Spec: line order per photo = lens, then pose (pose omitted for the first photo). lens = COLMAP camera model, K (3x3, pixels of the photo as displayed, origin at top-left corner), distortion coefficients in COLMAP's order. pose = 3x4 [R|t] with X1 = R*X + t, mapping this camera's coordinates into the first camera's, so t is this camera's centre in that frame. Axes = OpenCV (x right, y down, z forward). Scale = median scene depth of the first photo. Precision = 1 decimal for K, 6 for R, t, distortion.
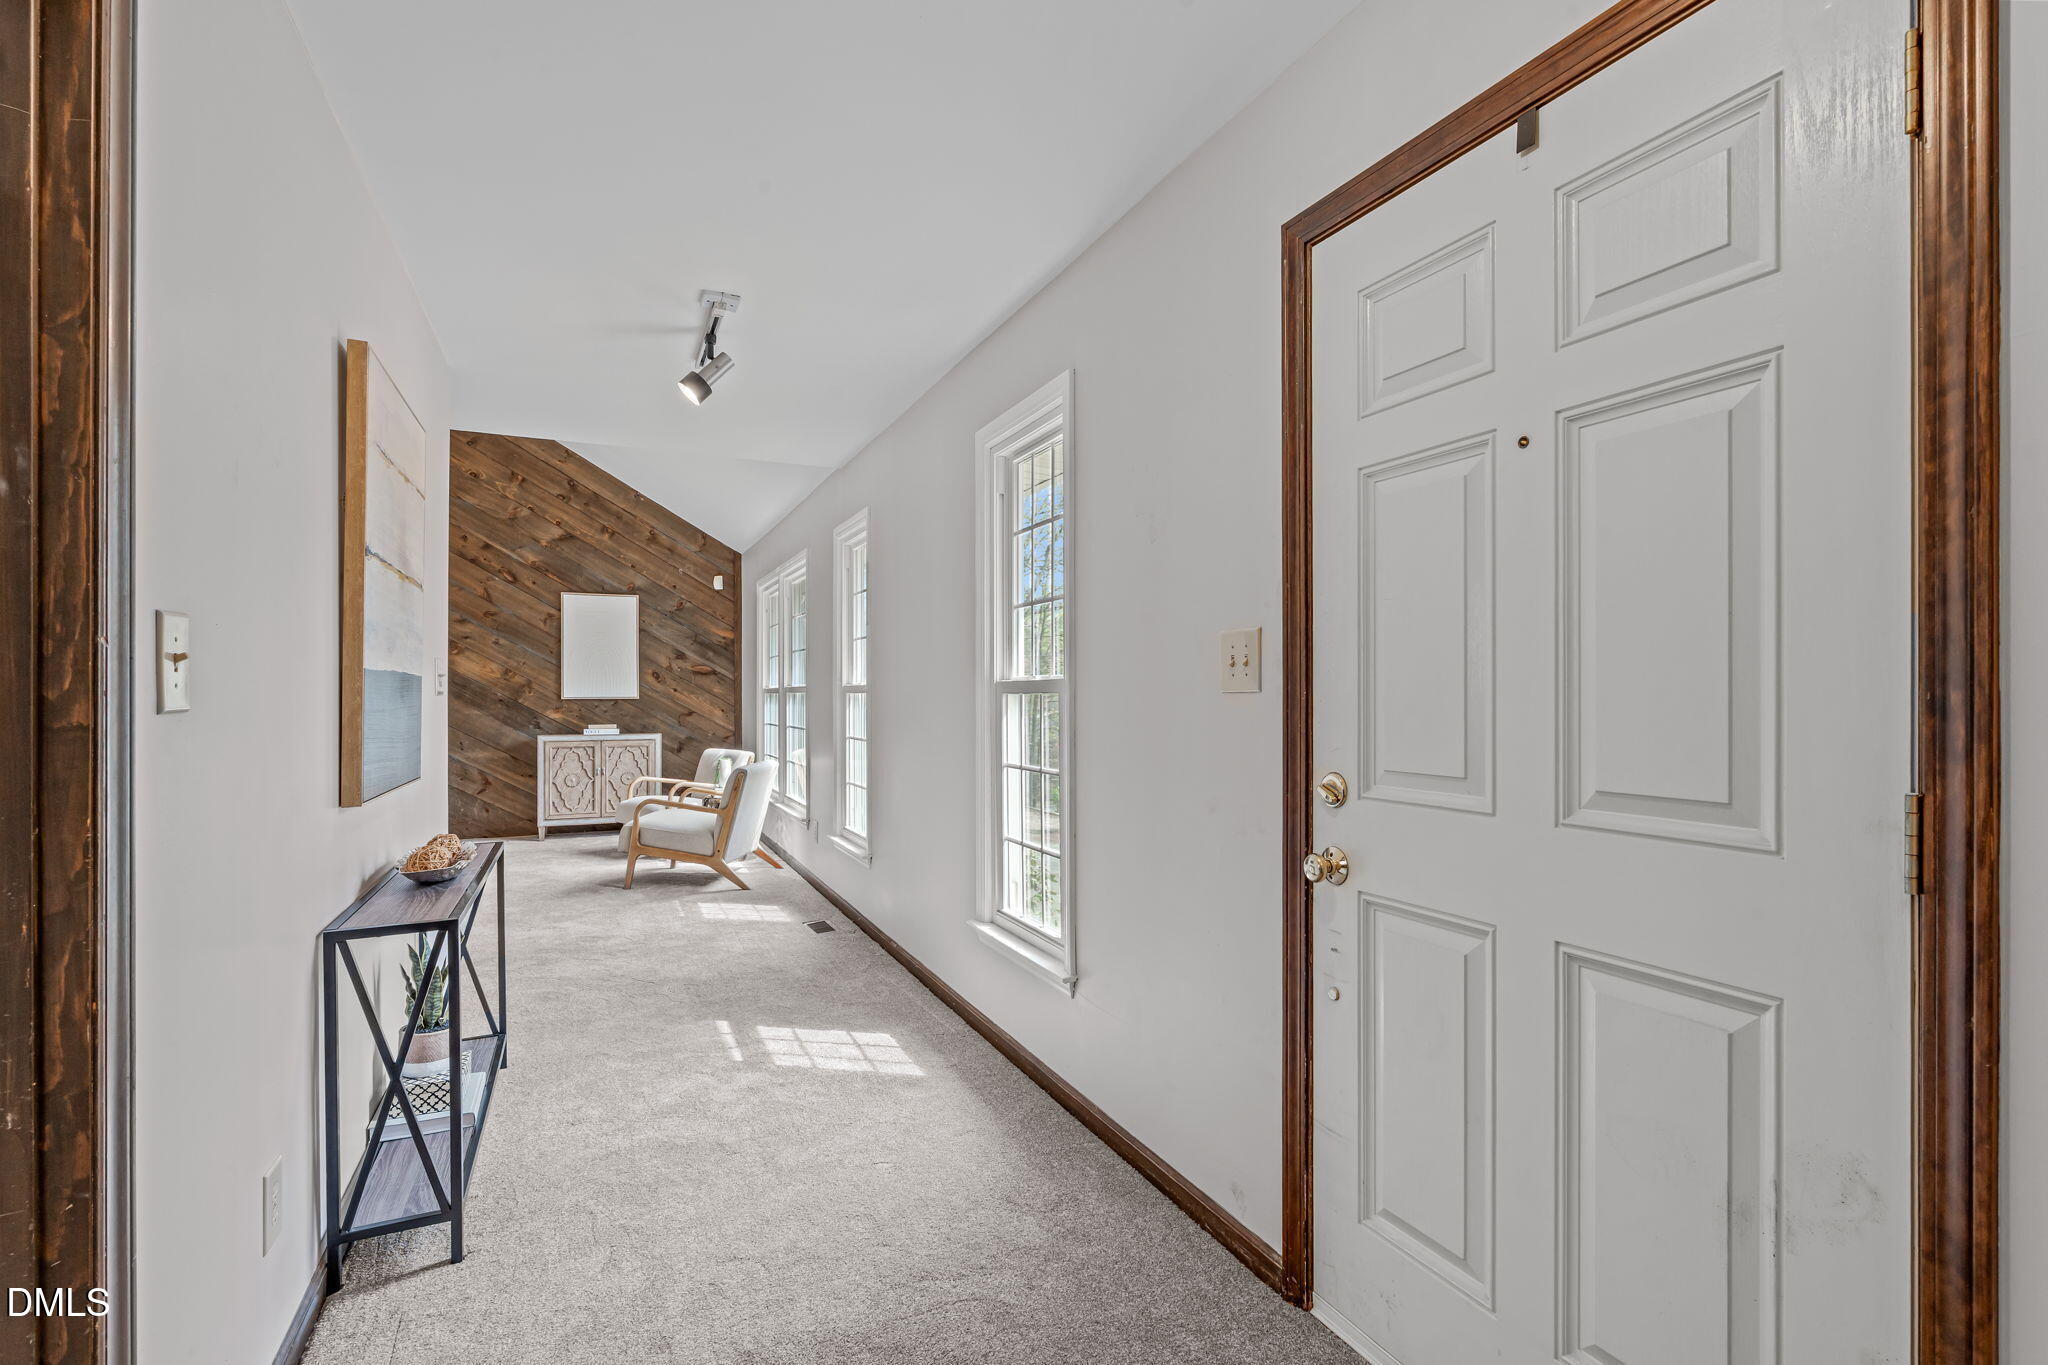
lens RADIAL K [[933.4, 0, 1039.5], [0, 933.4, 692.0], [0, 0, 1]] dist [-0.002353, -0.000035]
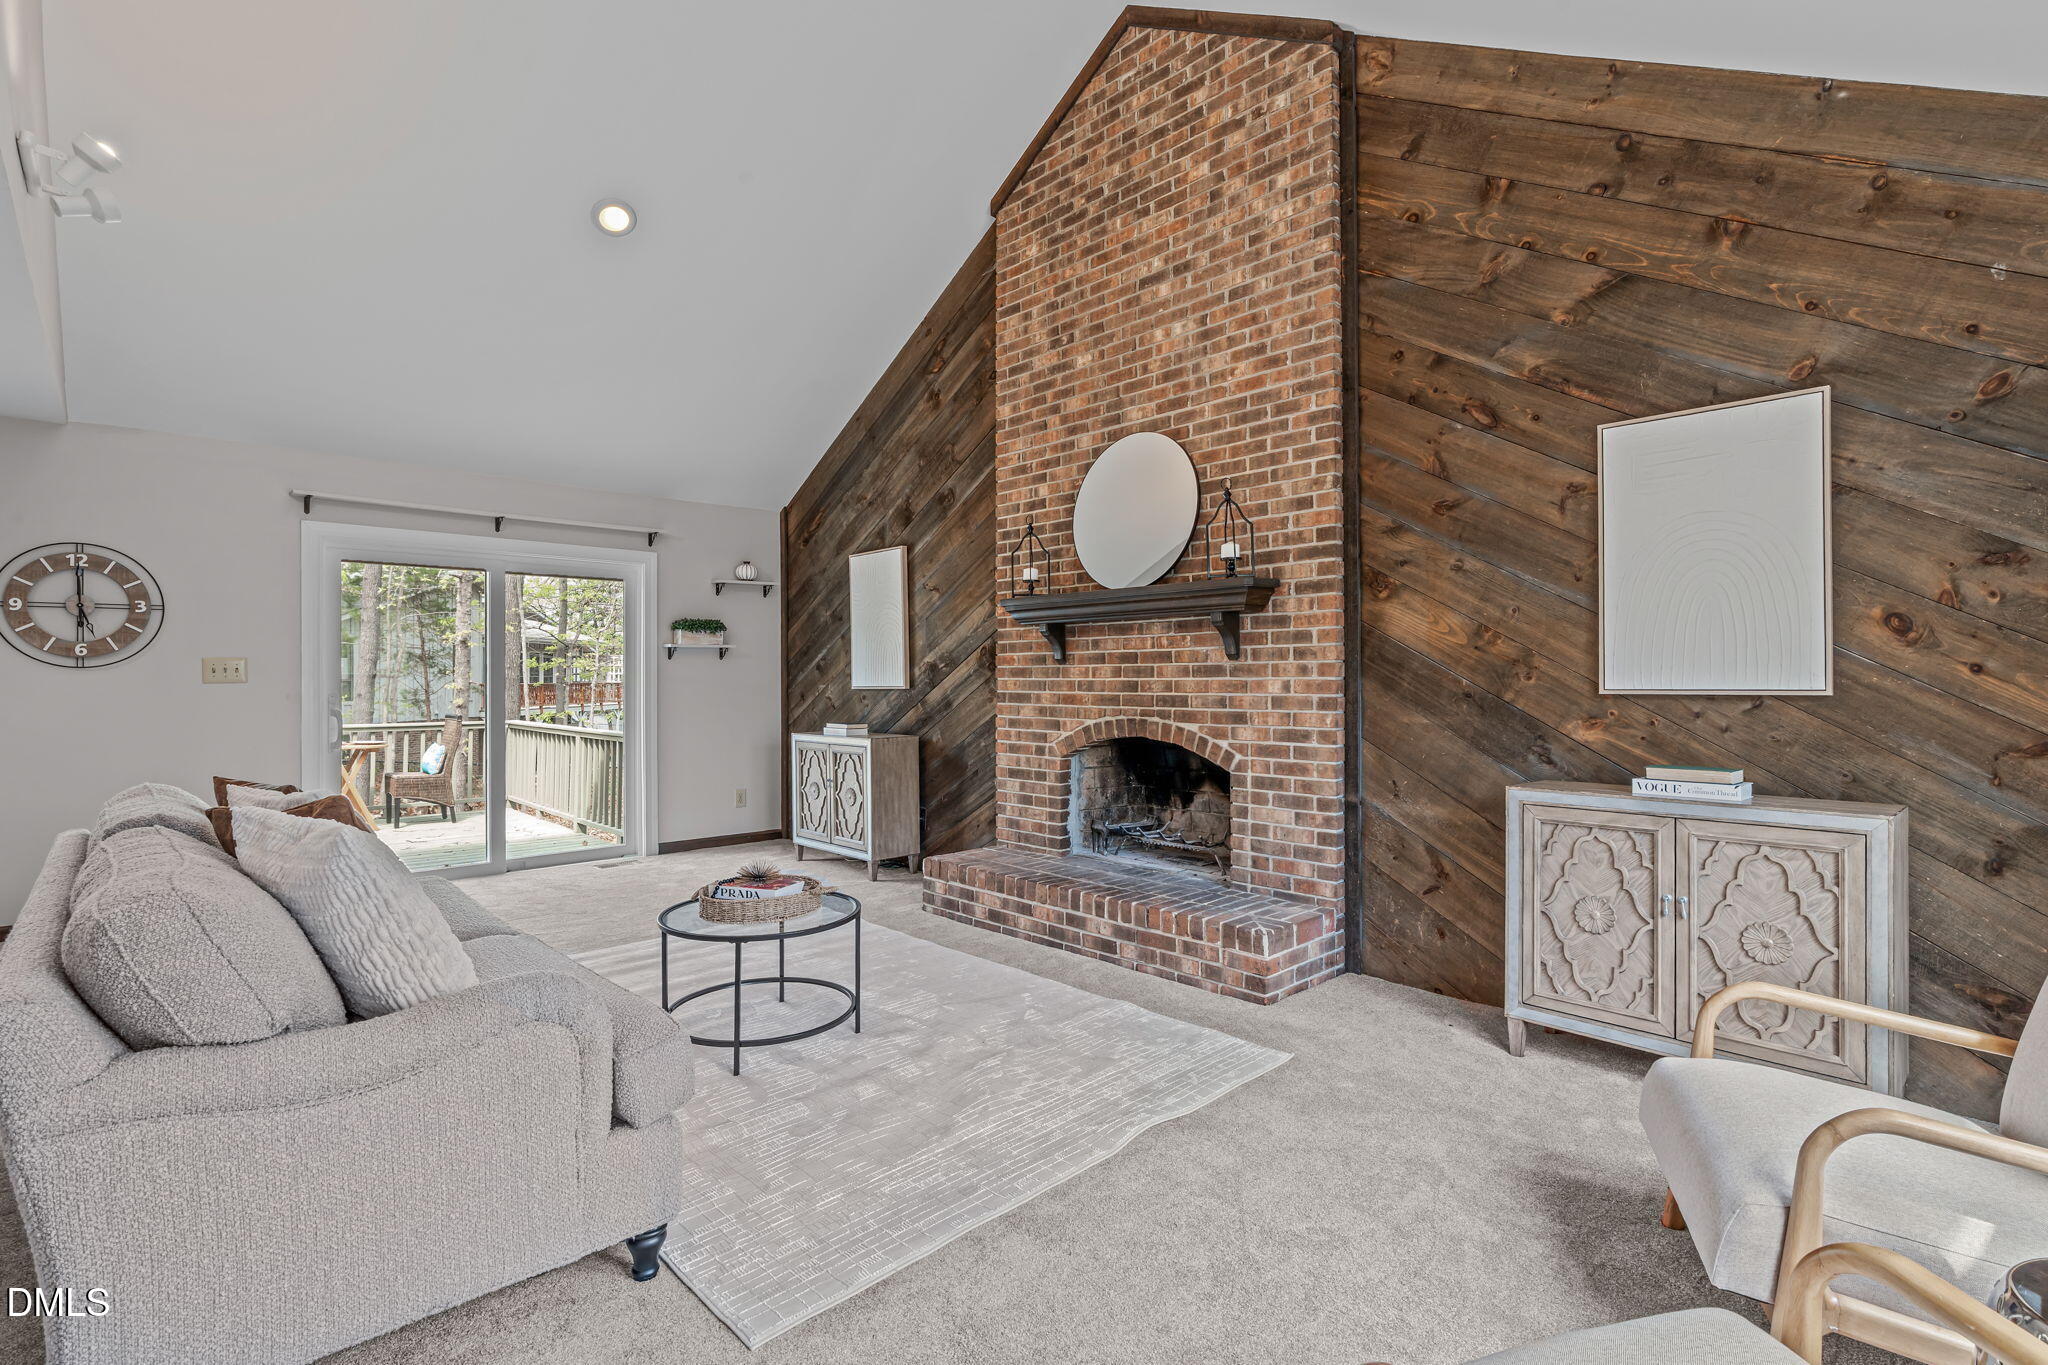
lens RADIAL K [[938.5, 0, 1046.8], [0, 938.5, 673.4], [0, 0, 1]] dist [-0.003649, 0.000401]
pose [[0.312379, -0.004676, -0.949946, -0.207851], [0.004544, 0.999984, -0.003428, -0.000936], [0.949947, -0.003246, 0.312395, 0.654076]]
